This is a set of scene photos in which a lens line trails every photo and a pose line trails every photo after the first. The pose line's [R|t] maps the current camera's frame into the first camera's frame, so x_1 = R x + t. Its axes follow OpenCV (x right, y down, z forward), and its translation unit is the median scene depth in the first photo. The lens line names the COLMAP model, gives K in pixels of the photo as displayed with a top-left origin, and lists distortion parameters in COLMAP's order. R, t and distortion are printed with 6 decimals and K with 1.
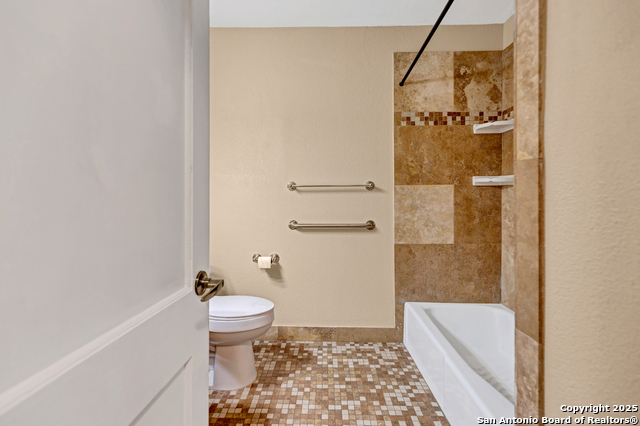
lens RADIAL K [[299.2, 0, 320.0], [0, 299.2, 213.0], [0, 0, 1]] dist [0.002318, 0.000231]
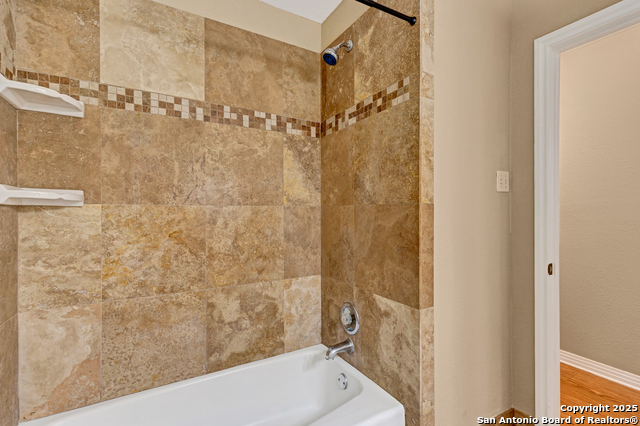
lens RADIAL K [[299.2, 0, 320.0], [0, 299.2, 213.0], [0, 0, 1]] dist [0.002318, 0.000231]
pose [[-0.529566, -0.001867, 0.848267, -0.148278], [0.045950, 0.998466, 0.030883, -0.071845], [-0.847023, 0.055332, -0.528668, 0.854303]]
